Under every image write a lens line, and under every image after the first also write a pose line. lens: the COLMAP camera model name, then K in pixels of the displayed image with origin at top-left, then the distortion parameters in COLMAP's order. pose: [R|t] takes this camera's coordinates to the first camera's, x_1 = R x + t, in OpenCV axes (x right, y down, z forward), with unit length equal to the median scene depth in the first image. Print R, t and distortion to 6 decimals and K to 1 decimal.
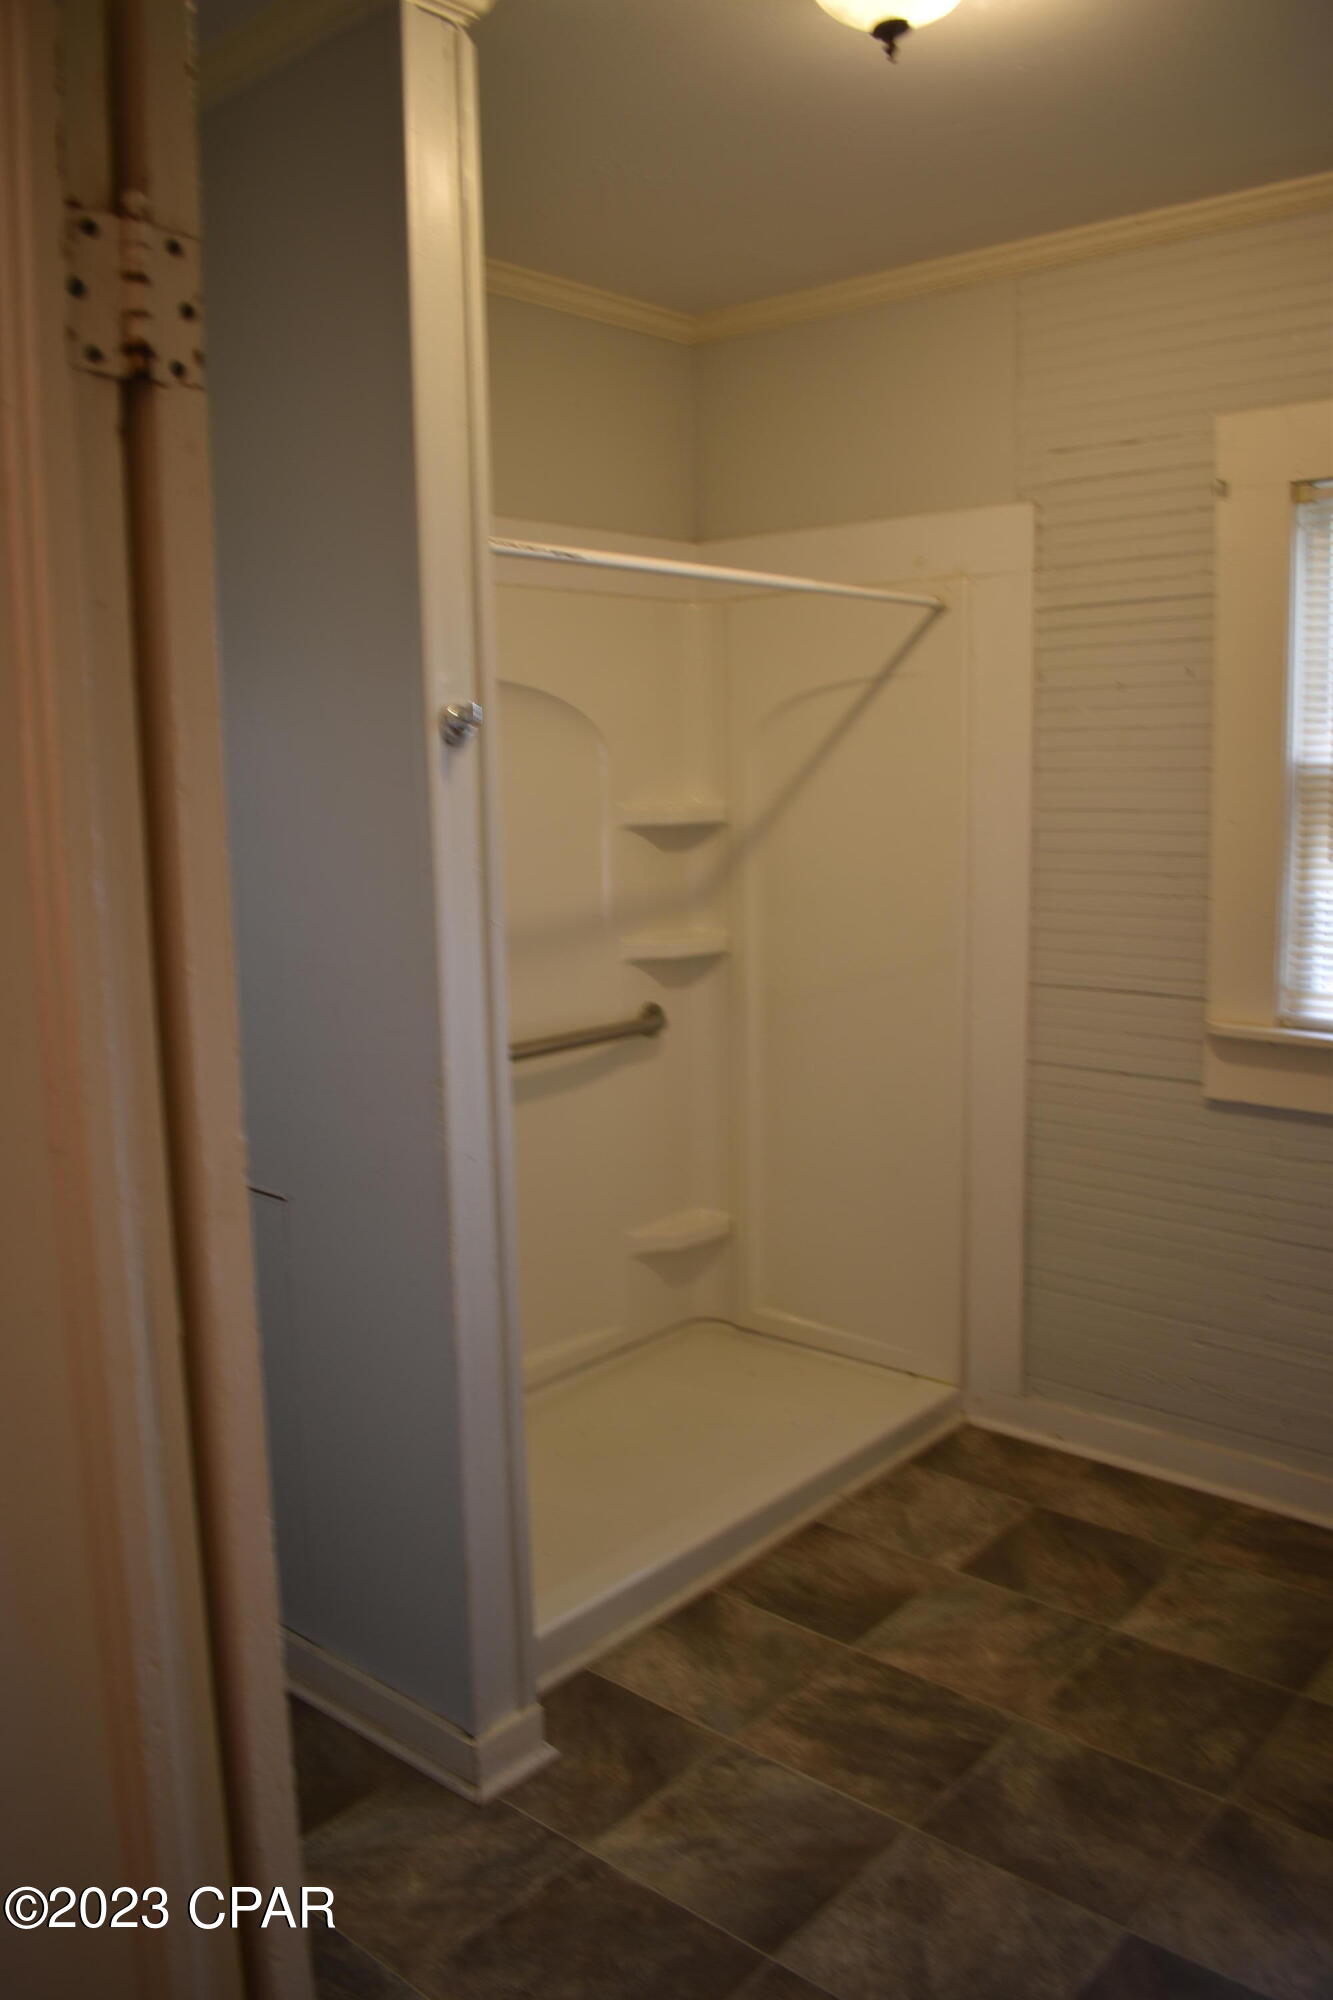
lens RADIAL K [[1566.8, 0, 663.5], [0, 1566.8, 997.1], [0, 0, 1]] dist [-0.093517, 0.021166]
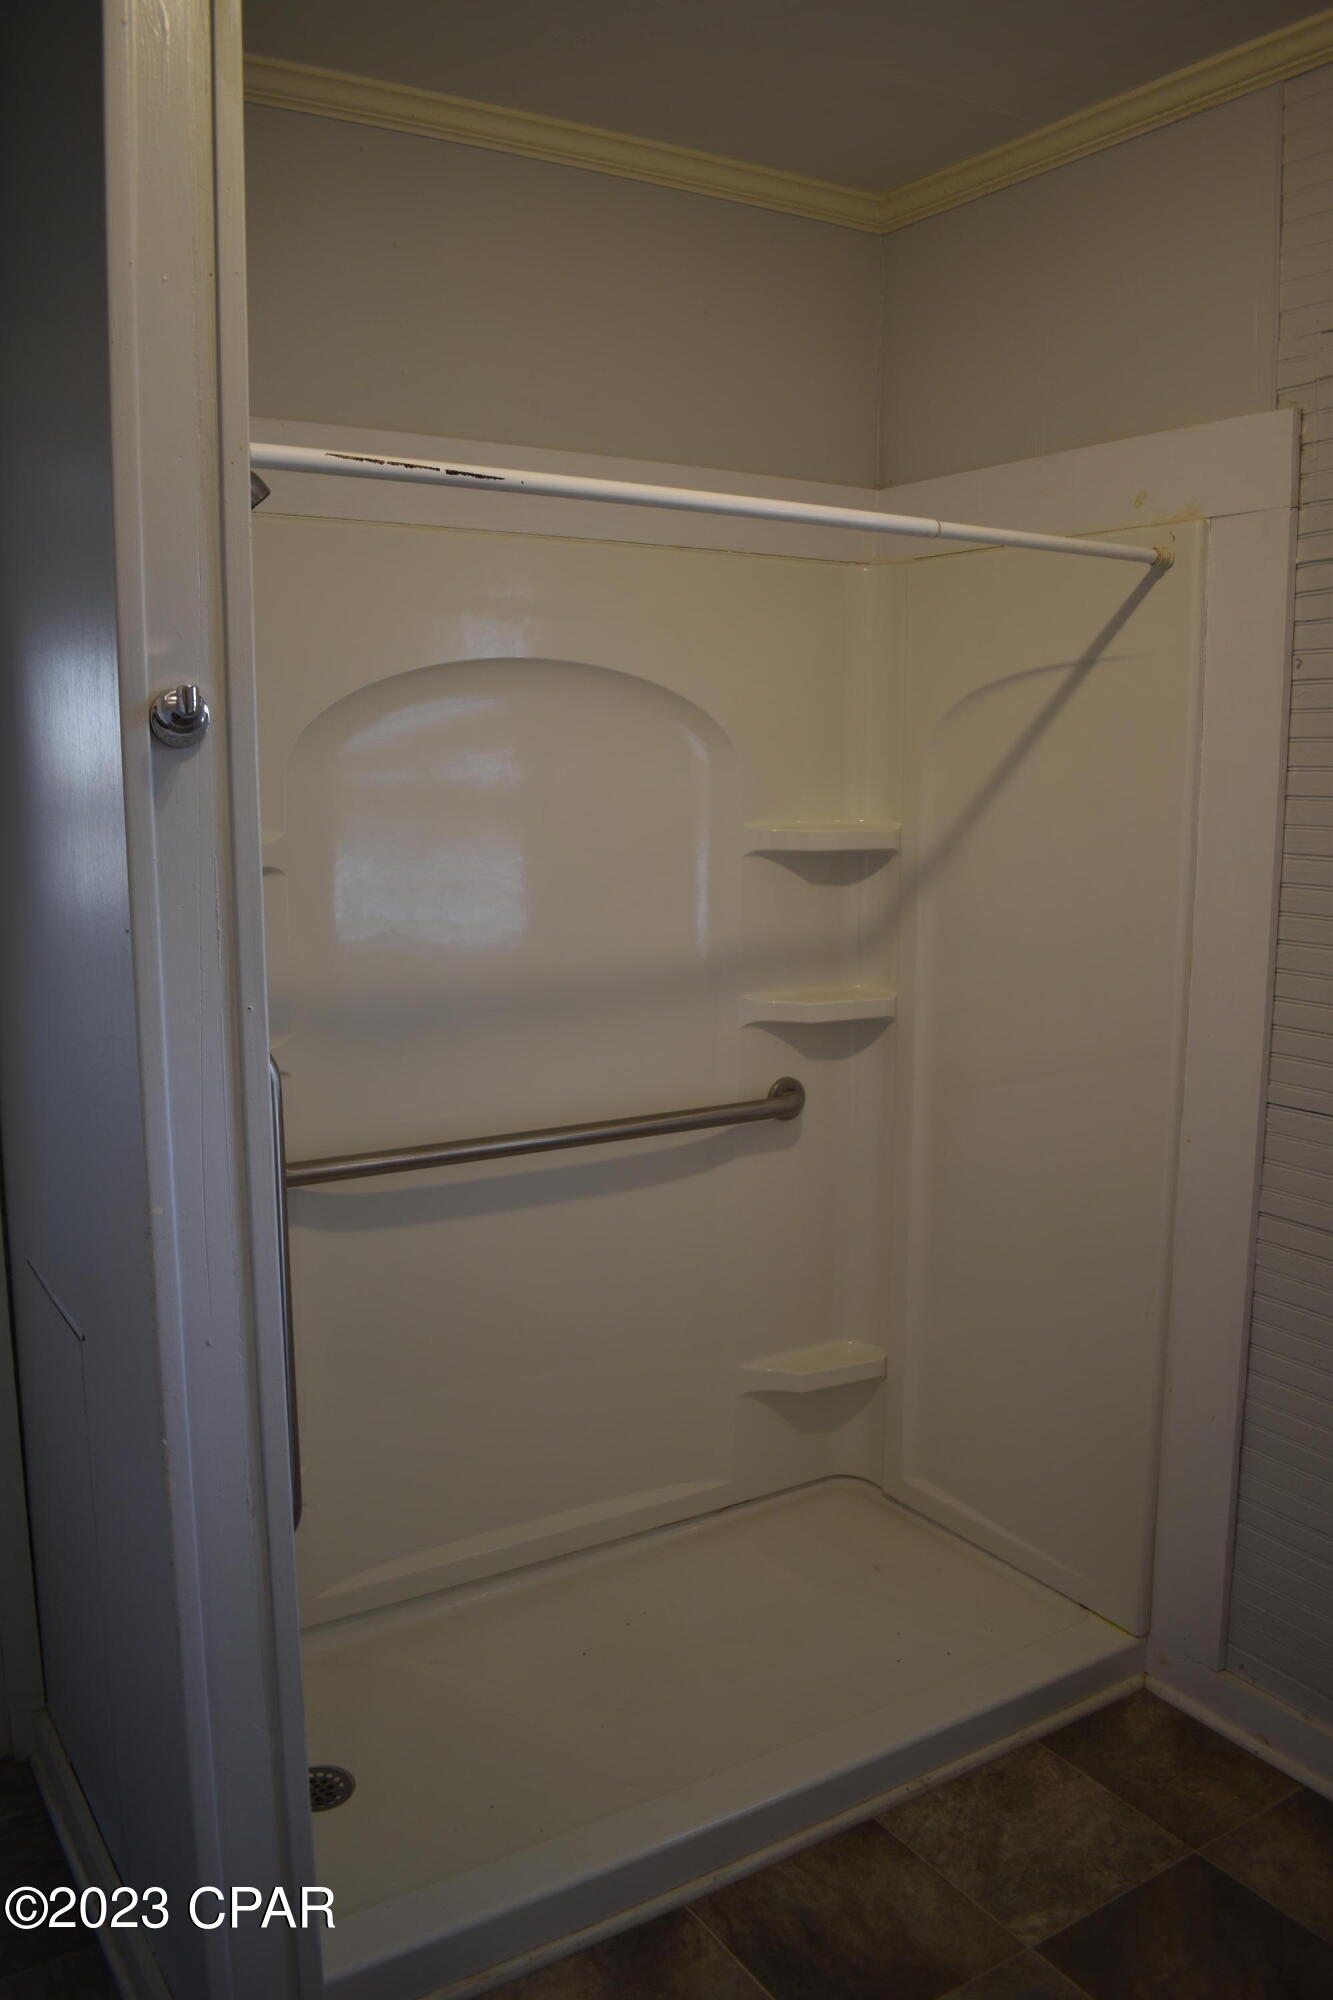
lens RADIAL K [[1566.8, 0, 669.5], [0, 1566.8, 999.2], [0, 0, 1]] dist [-0.093517, 0.021166]
pose [[0.959743, 0.061211, -0.274130, 0.161823], [-0.060545, 0.998106, 0.010897, -0.044059], [0.274278, 0.006138, 0.961631, 0.252620]]
